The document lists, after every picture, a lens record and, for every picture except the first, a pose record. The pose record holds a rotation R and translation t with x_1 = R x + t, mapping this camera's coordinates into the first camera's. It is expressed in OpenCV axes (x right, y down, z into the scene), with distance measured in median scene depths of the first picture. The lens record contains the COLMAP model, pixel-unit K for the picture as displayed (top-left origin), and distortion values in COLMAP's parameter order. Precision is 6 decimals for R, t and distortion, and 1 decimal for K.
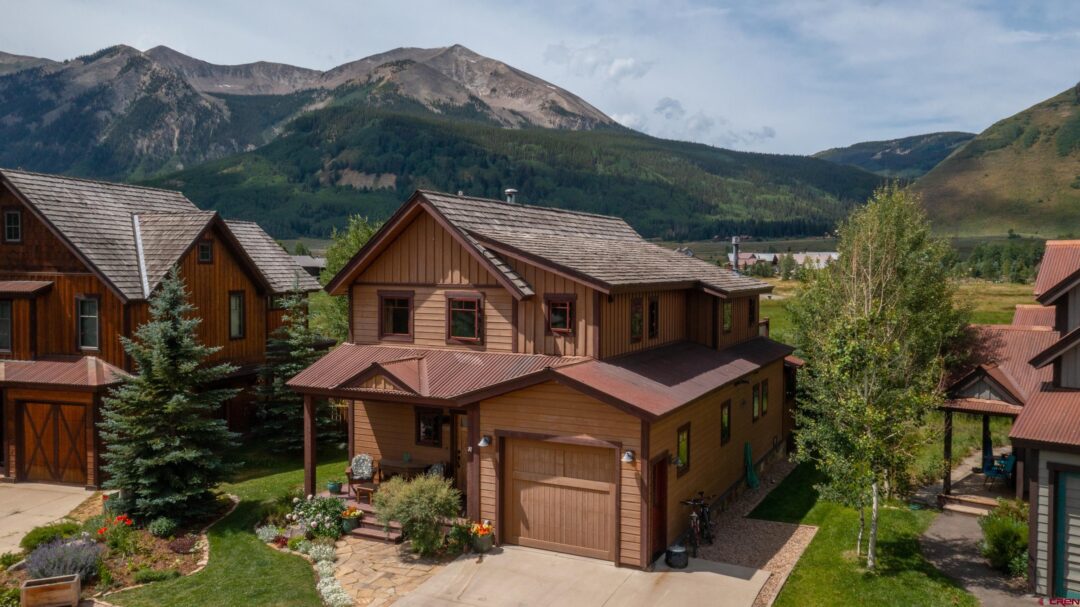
lens RADIAL K [[864.0, 0, 540.1], [0, 864.0, 302.3], [0, 0, 1]] dist [0.012437, -0.001877]
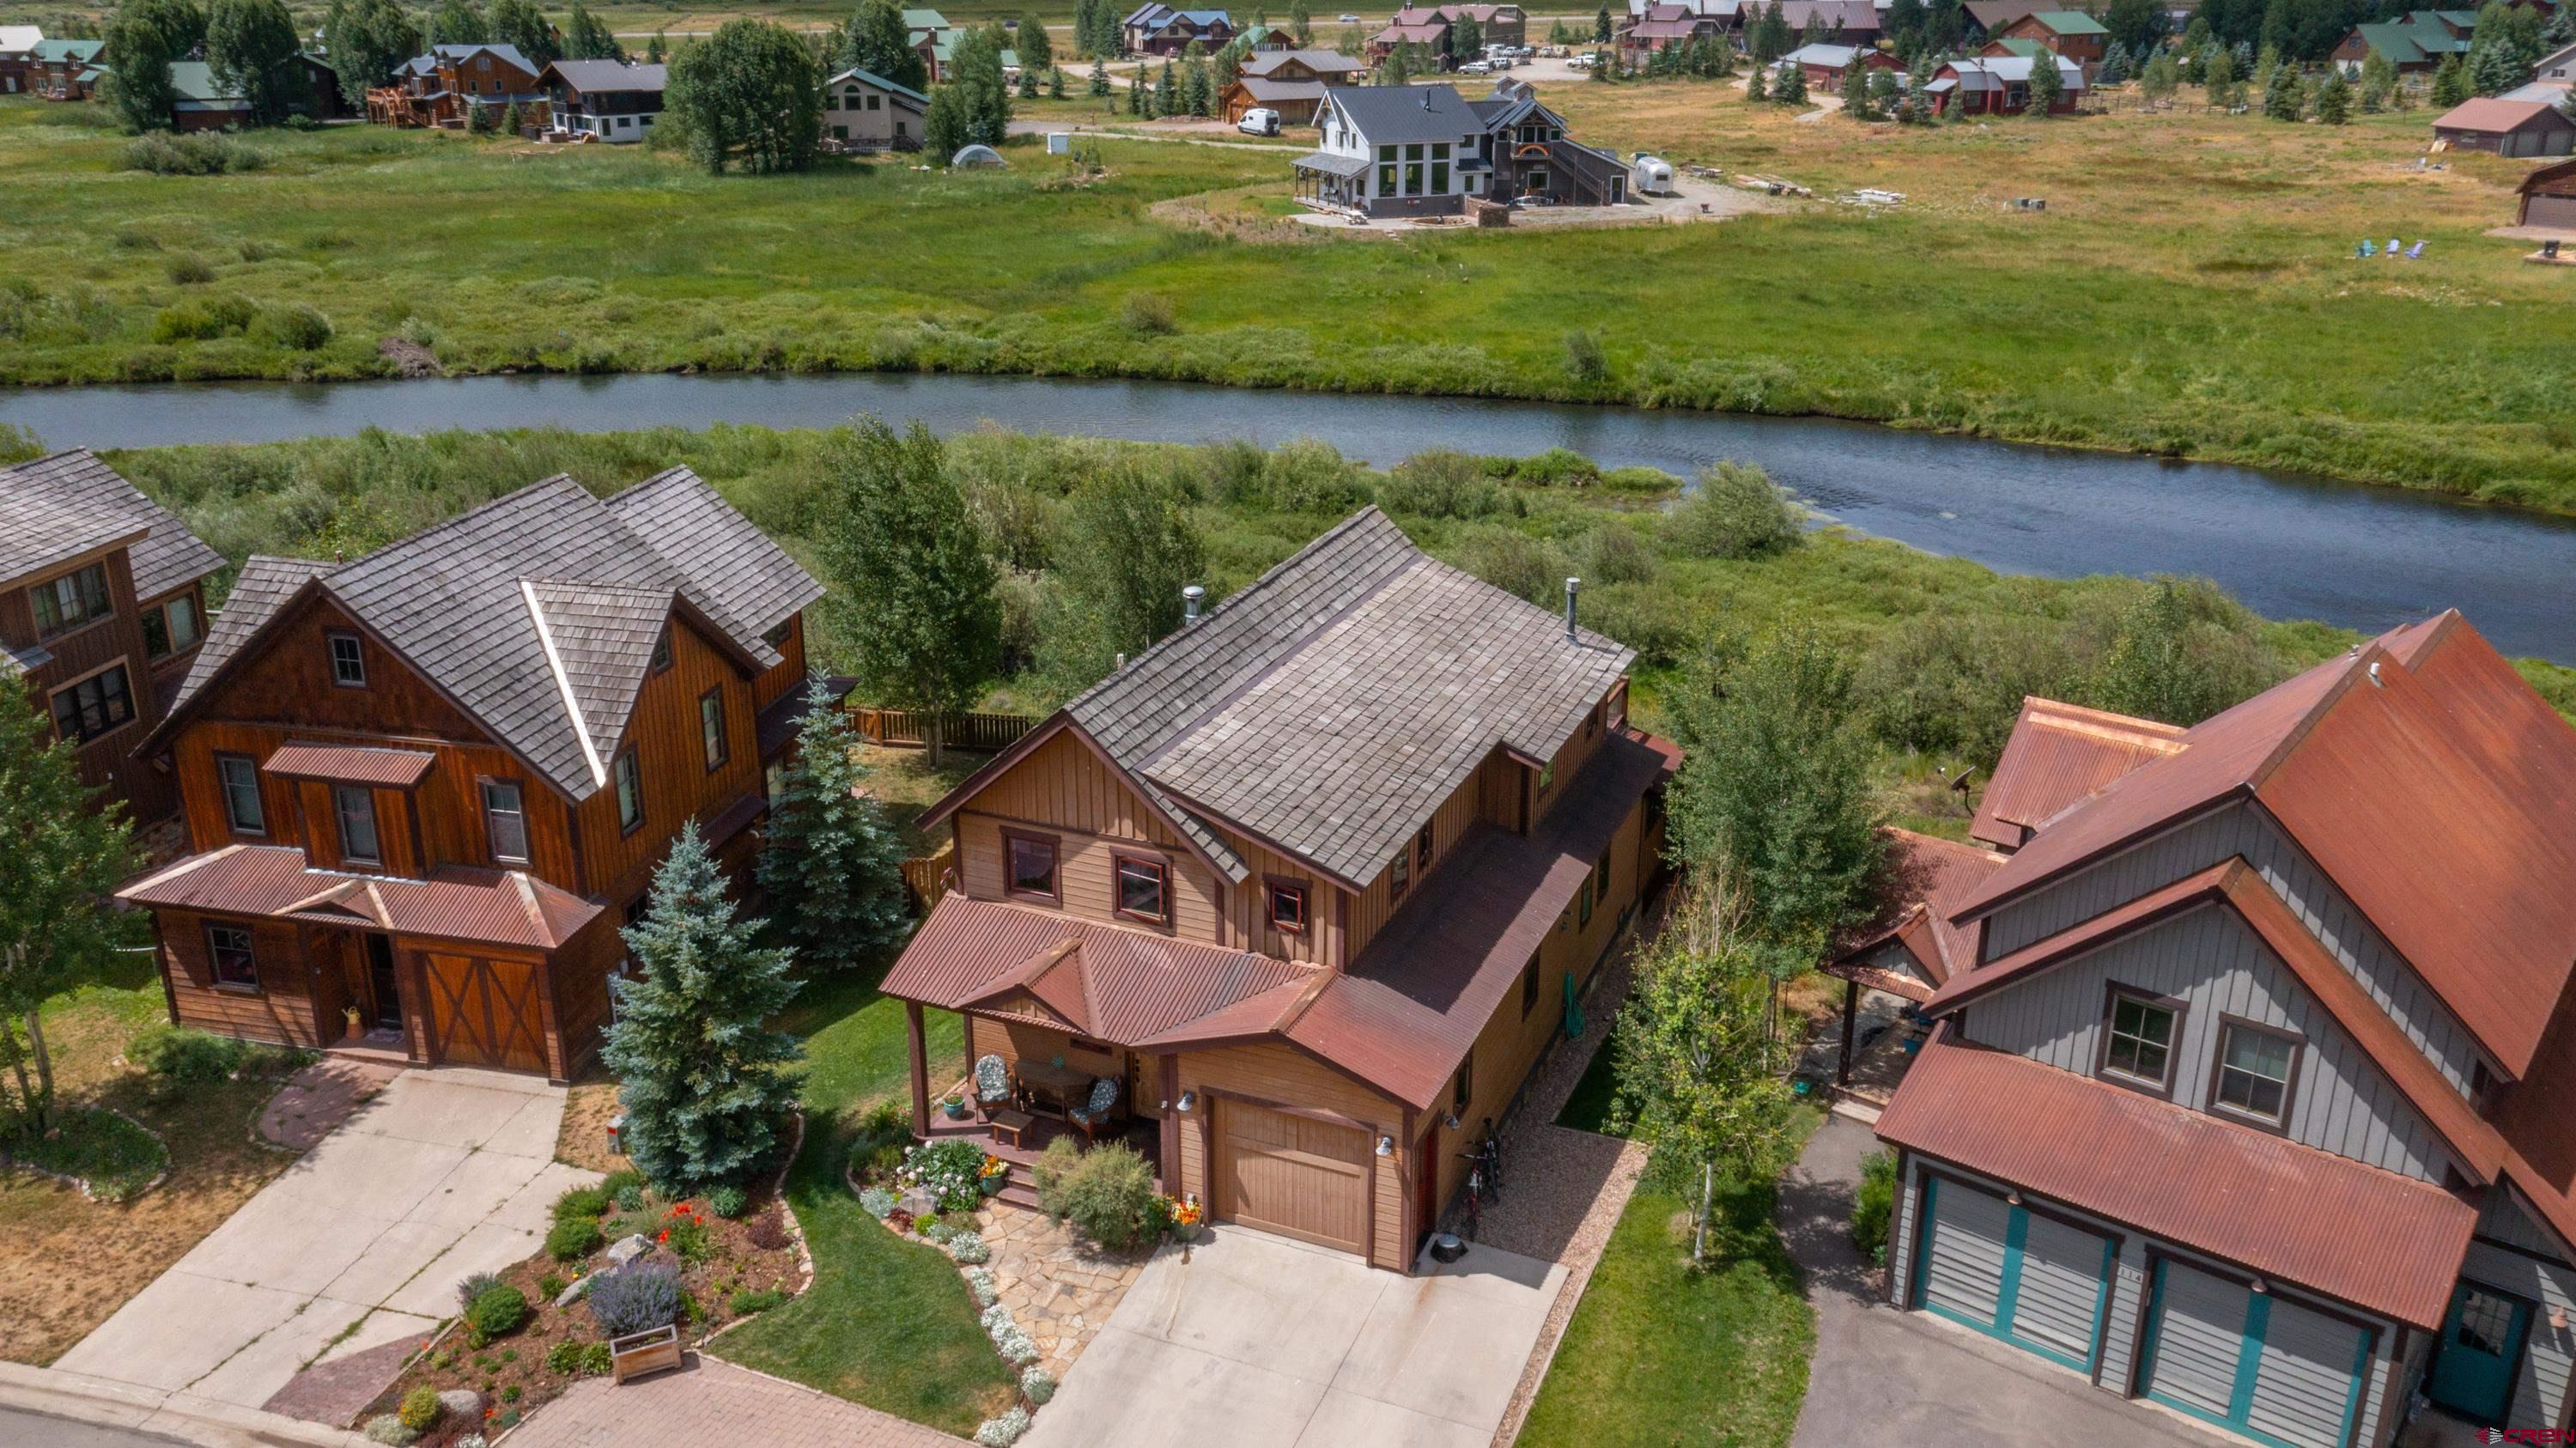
lens RADIAL K [[2061.0, 0, 1287.1], [0, 2061.0, 725.8], [0, 0, 1]] dist [0.012437, -0.001877]
pose [[0.998392, -0.024235, 0.051250, -0.058620], [0.006805, 0.948712, 0.316070, -0.653214], [-0.056281, -0.315213, 0.947351, -0.510484]]
